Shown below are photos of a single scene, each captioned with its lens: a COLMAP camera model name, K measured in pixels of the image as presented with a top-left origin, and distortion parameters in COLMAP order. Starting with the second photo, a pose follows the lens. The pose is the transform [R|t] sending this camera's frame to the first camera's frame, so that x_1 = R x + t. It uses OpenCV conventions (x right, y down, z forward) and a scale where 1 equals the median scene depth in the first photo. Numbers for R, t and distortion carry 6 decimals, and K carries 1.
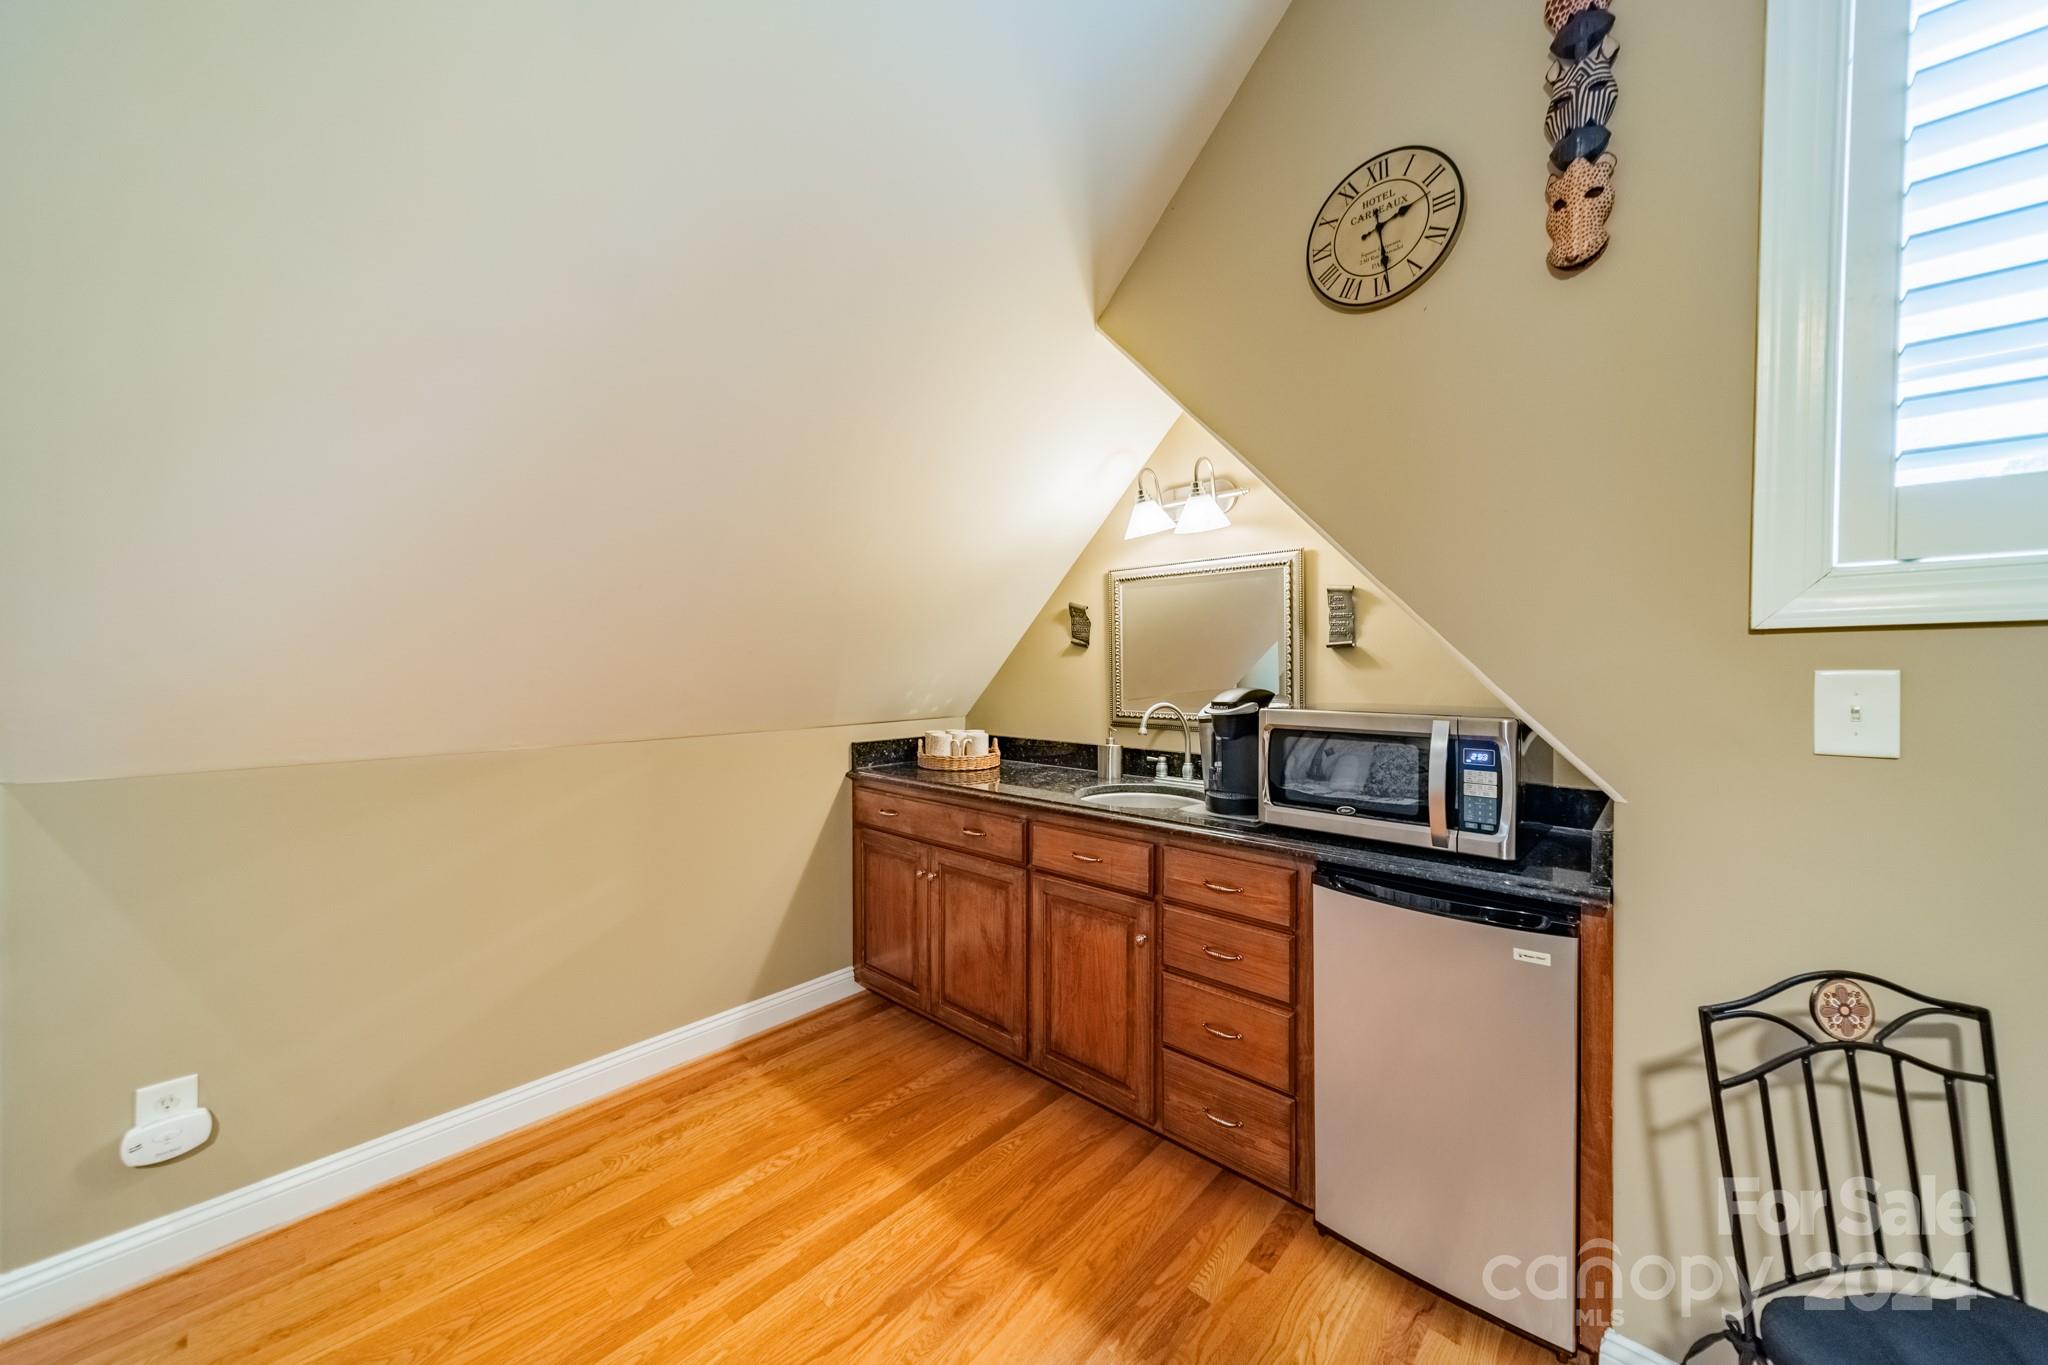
lens RADIAL K [[738.5, 0, 1018.2], [0, 738.5, 682.7], [0, 0, 1]] dist [-0.000430, -0.000023]
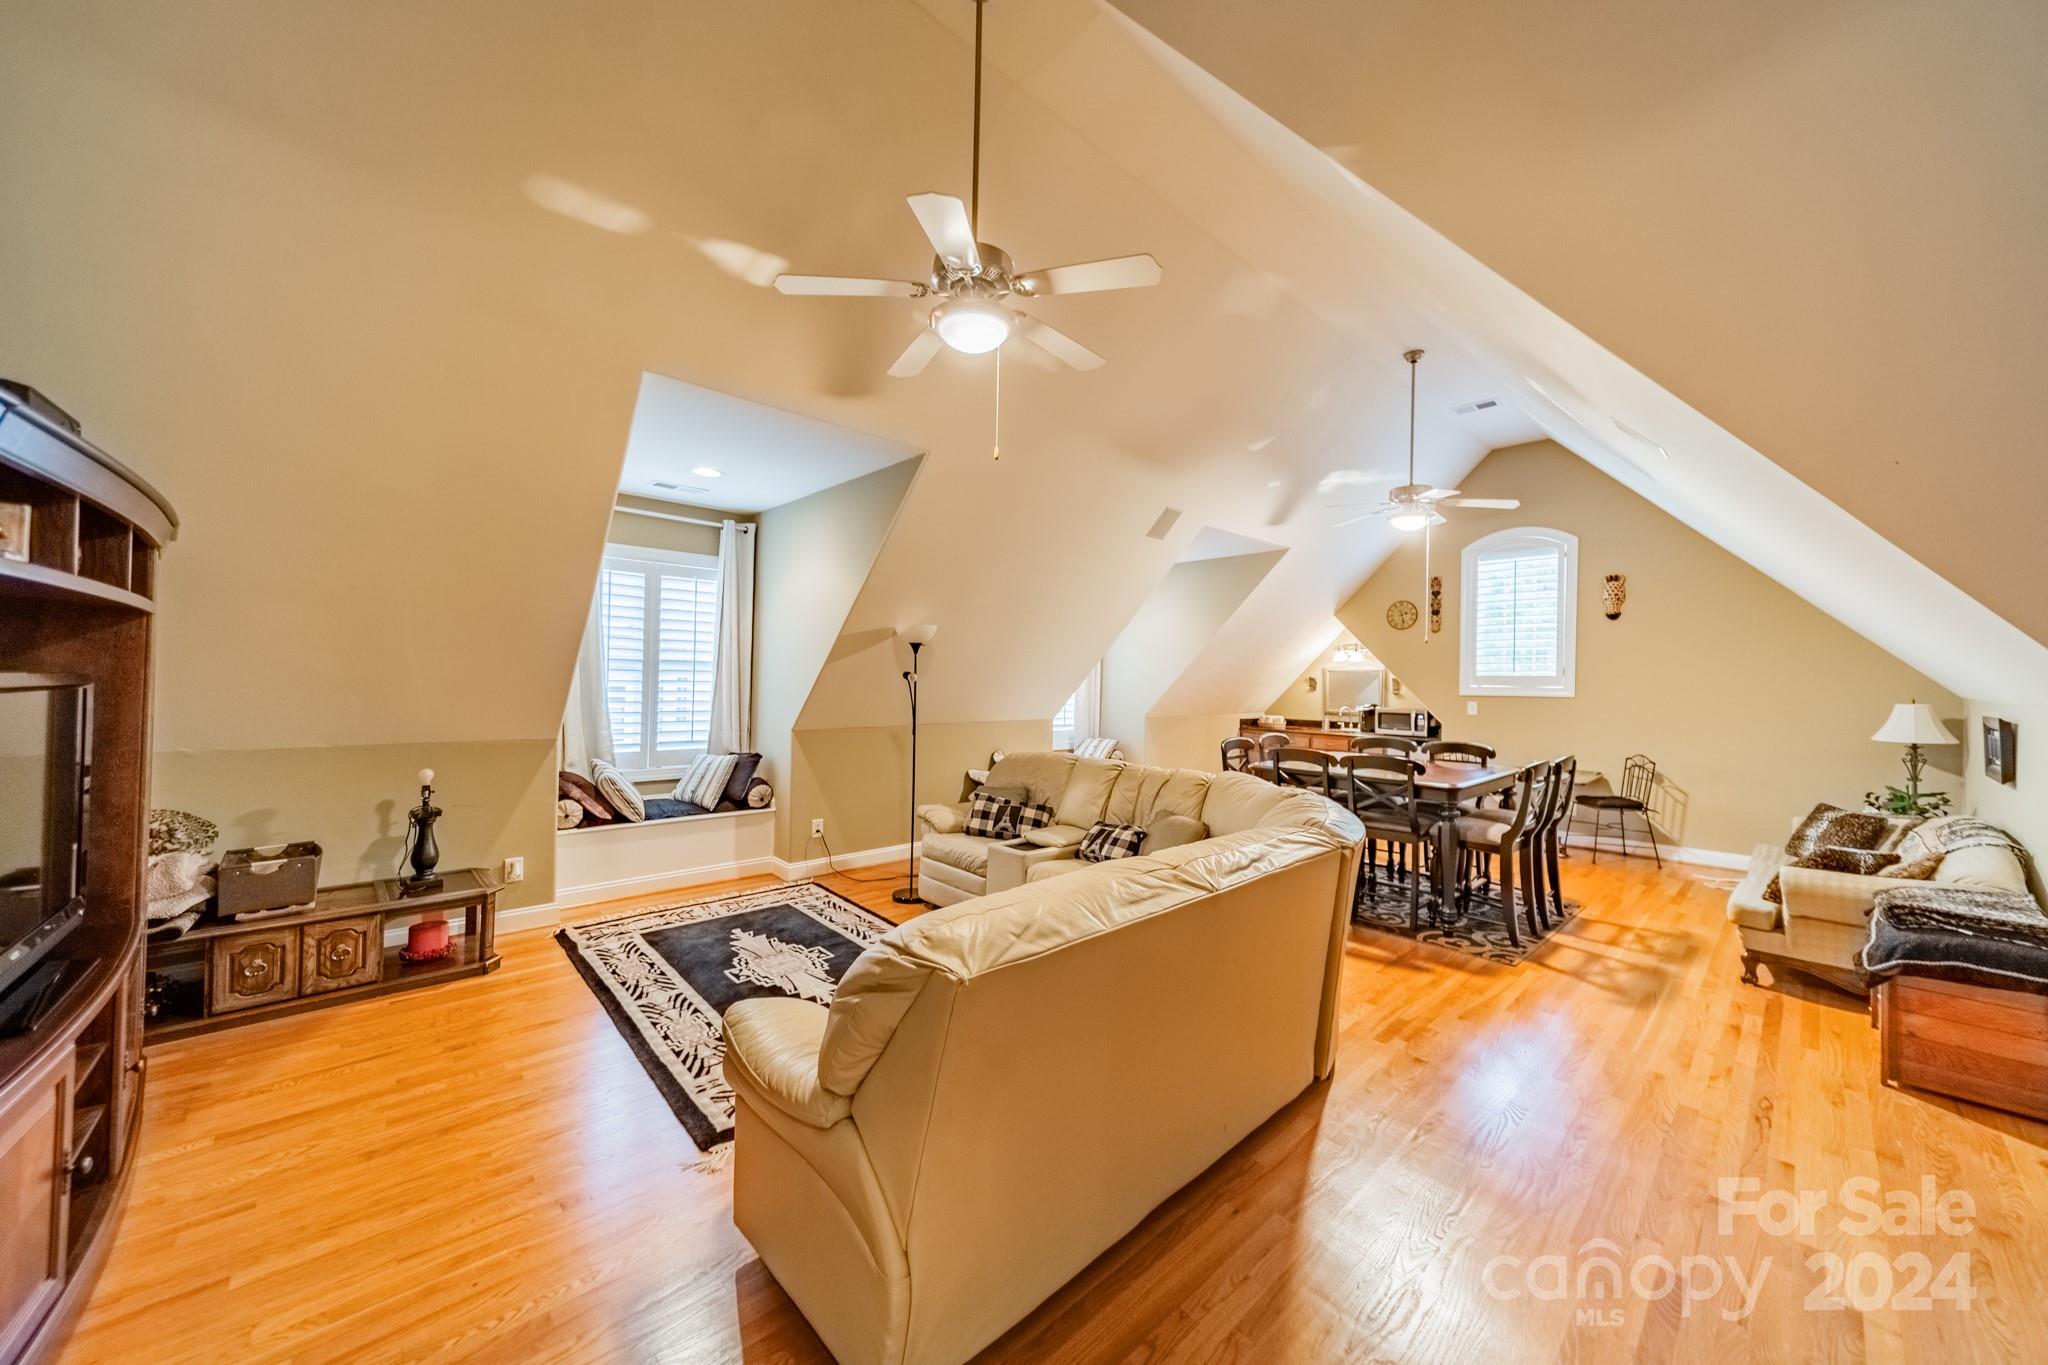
lens RADIAL K [[738.5, 0, 1022.4], [0, 738.5, 683.2], [0, 0, 1]] dist [-0.000430, -0.000023]
pose [[0.997191, 0.013871, -0.073611, -1.221093], [-0.015402, 0.999676, -0.020279, 0.004954], [0.073306, 0.021356, 0.997081, -2.986551]]
